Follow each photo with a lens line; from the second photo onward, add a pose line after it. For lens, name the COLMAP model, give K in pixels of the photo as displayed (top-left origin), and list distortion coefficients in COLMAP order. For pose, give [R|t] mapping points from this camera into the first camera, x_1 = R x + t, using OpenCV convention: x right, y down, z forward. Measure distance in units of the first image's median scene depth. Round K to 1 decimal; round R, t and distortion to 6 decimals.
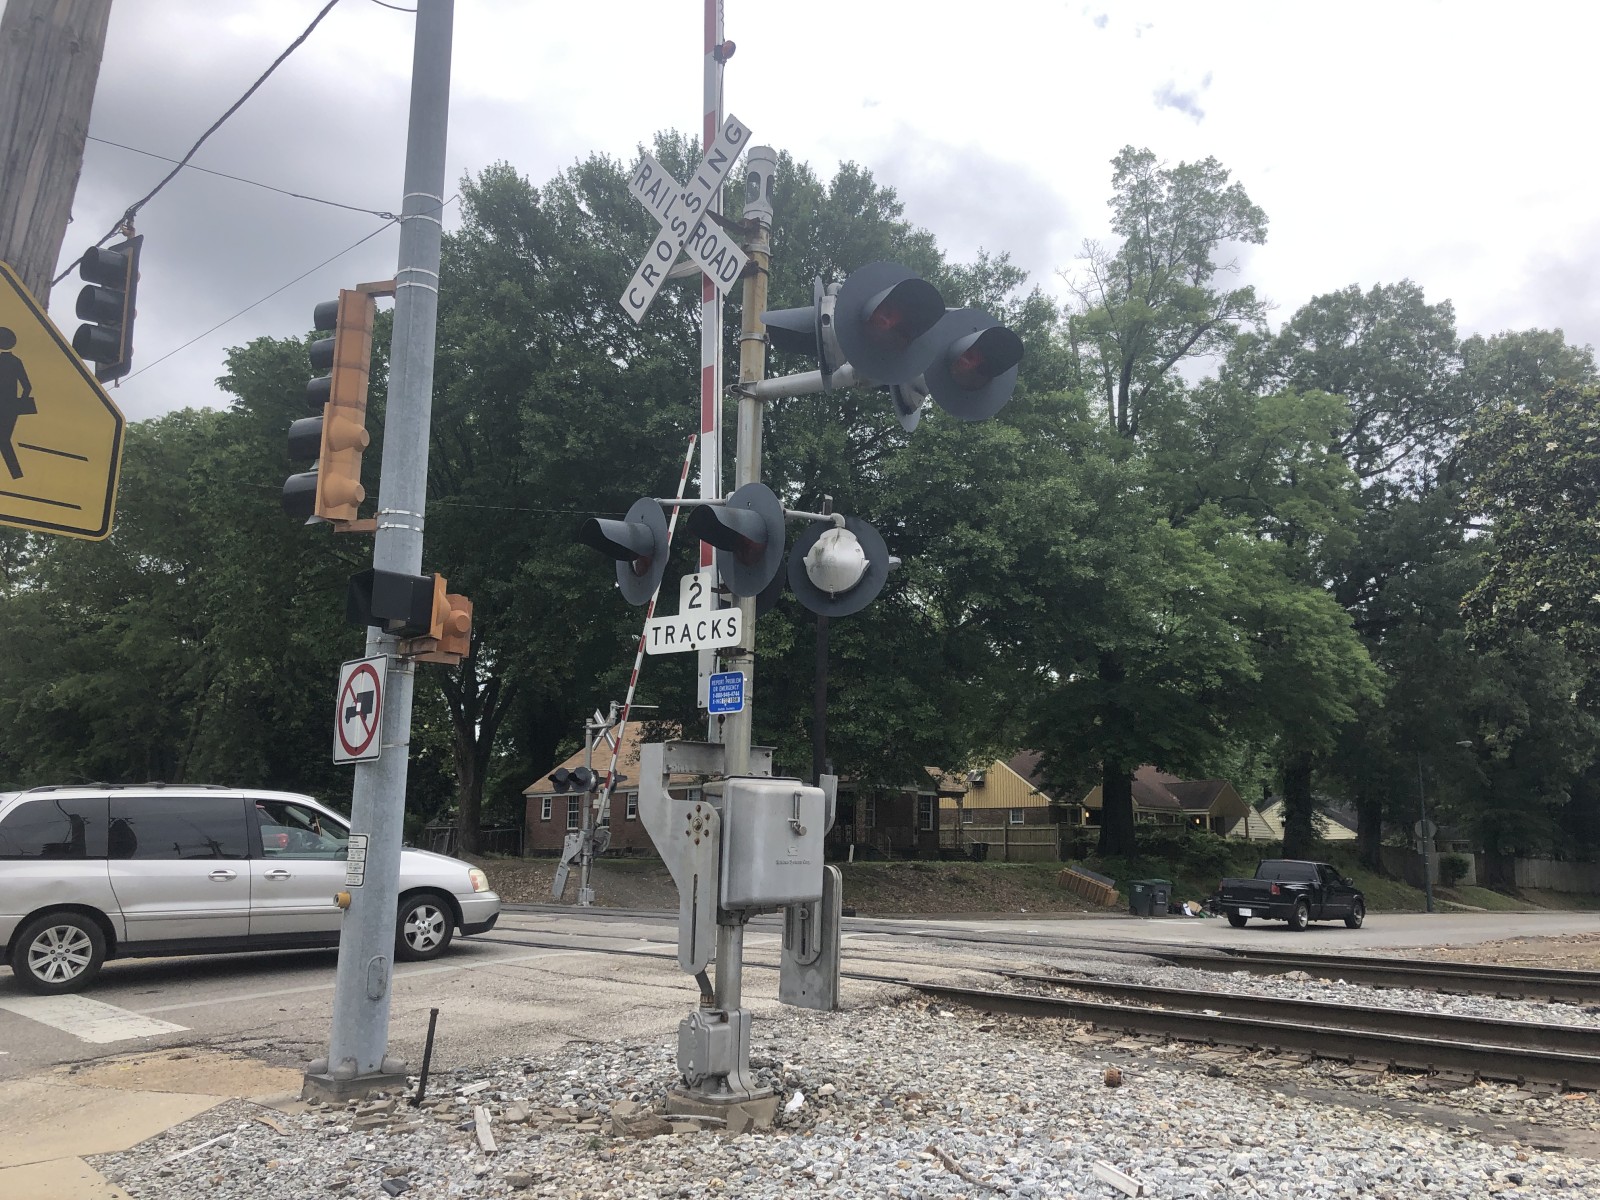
lens RADIAL K [[1271.5, 0, 771.3], [0, 1271.5, 585.8], [0, 0, 1]] dist [0.011644, -0.005548]
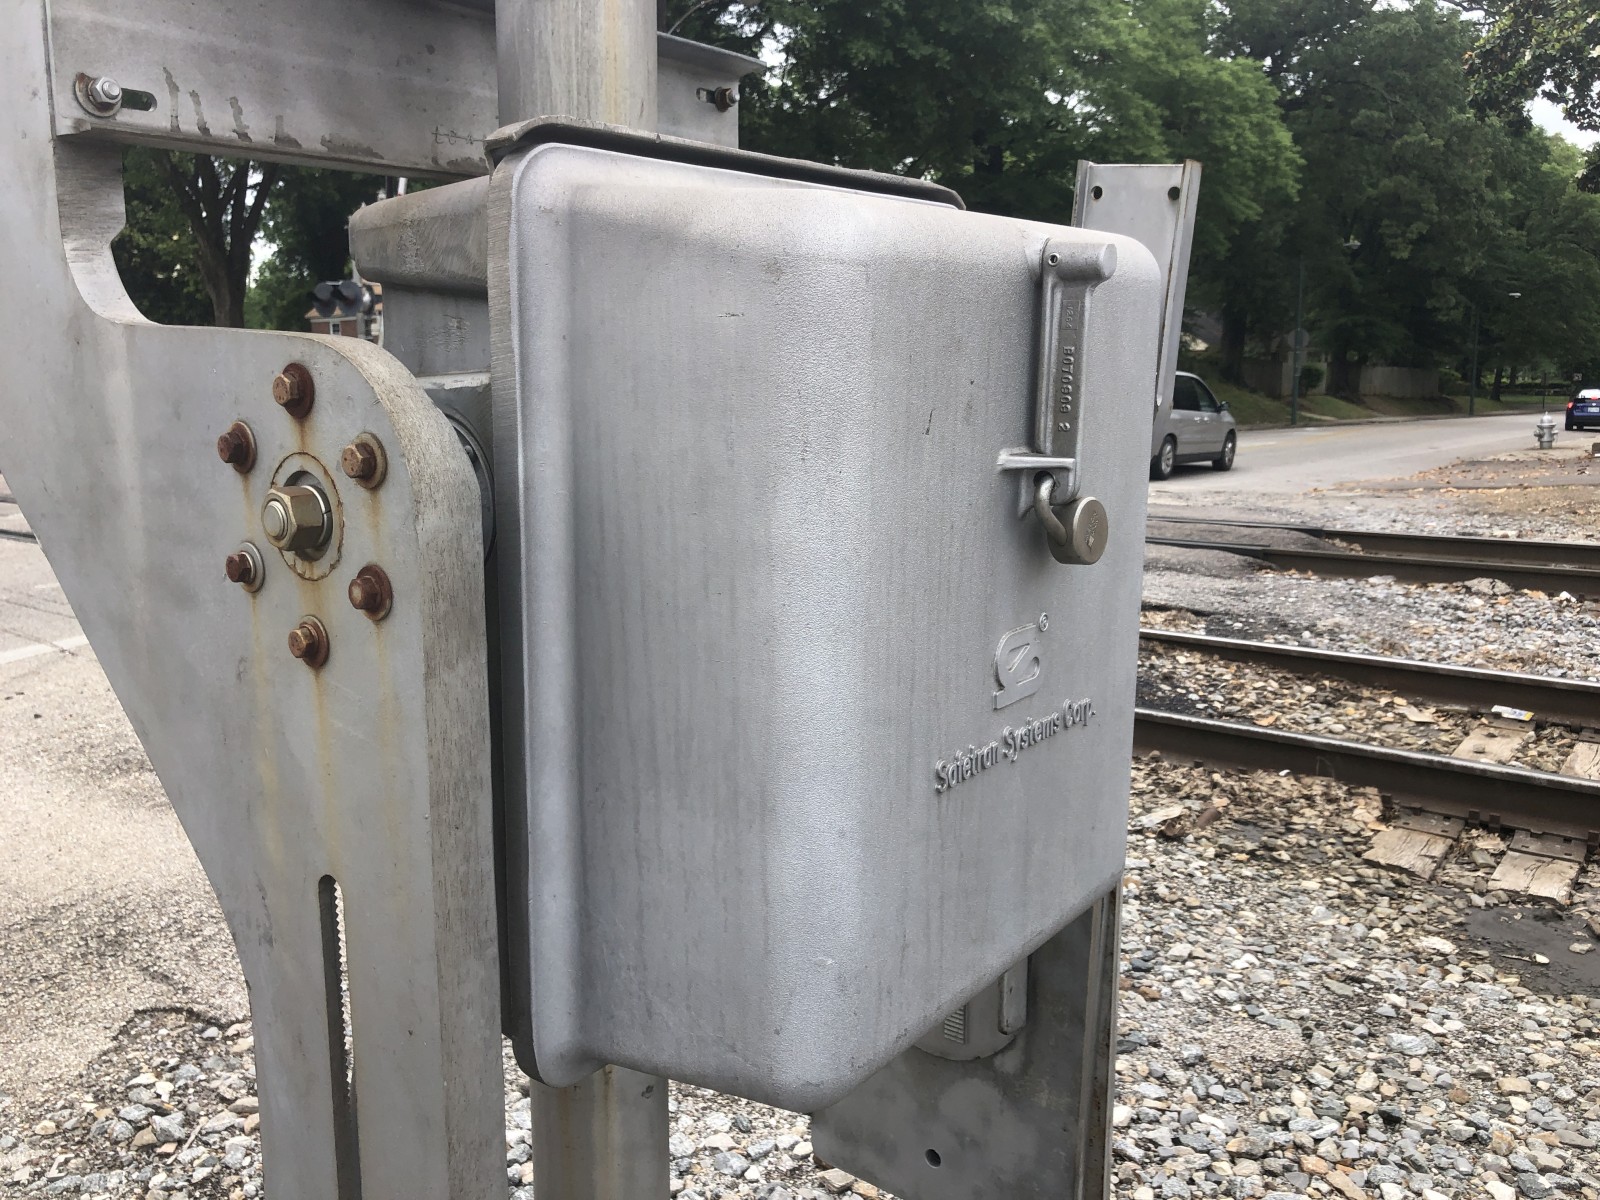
lens RADIAL K [[1271.5, 0, 771.3], [0, 1271.5, 585.8], [0, 0, 1]] dist [0.011644, -0.005548]
pose [[0.990548, -0.044775, 0.129653, -0.004767], [-0.005578, 0.931291, 0.364234, 0.024532], [-0.137053, -0.361514, 0.922238, 0.145254]]
